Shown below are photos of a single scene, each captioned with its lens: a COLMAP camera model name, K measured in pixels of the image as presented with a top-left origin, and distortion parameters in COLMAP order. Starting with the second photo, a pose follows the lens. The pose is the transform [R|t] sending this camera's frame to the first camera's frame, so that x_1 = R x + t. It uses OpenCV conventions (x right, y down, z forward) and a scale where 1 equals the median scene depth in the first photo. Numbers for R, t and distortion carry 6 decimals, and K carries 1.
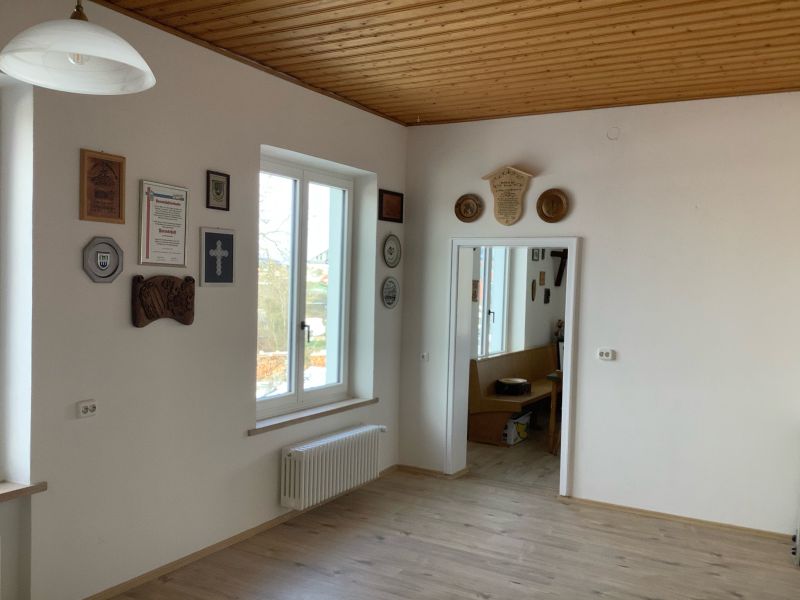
lens RADIAL K [[717.7, 0, 400.0], [0, 717.7, 300.0], [0, 0, 1]] dist [0.036683, -0.114191]
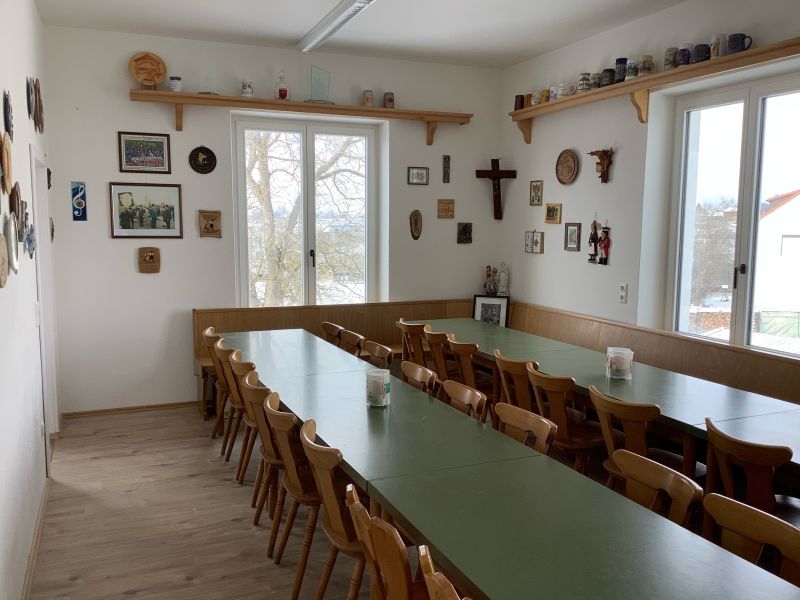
lens RADIAL K [[717.7, 0, 399.6], [0, 717.7, 300.7], [0, 0, 1]] dist [0.036683, -0.114191]
pose [[0.791201, 0.045521, -0.609860, 0.608650], [-0.004249, 0.997611, 0.068951, 0.013294], [0.611541, -0.051963, 0.789504, 0.391570]]
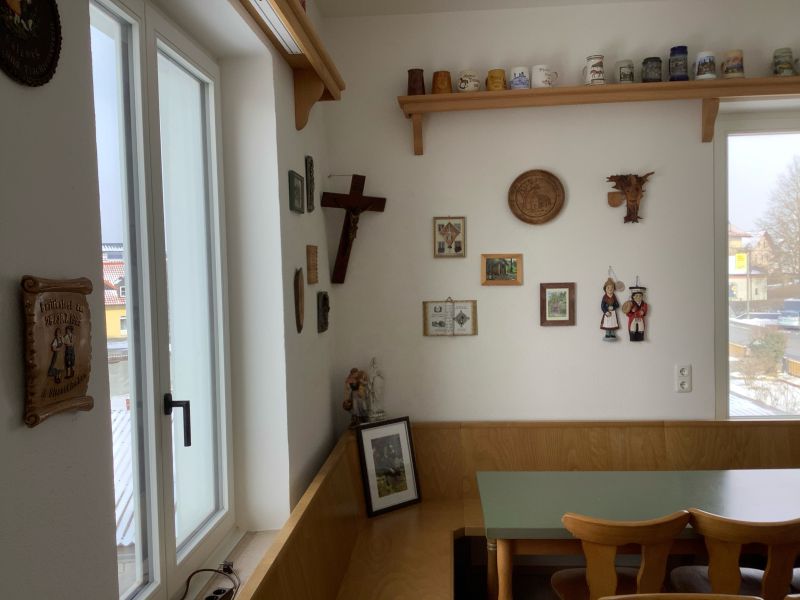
lens RADIAL K [[717.7, 0, 400.4], [0, 717.7, 300.2], [0, 0, 1]] dist [0.036683, -0.114191]
pose [[0.900185, -0.069218, 0.429972, 0.082467], [0.067374, 0.997537, 0.019531, -0.016201], [-0.430265, 0.011387, 0.902631, 0.658239]]
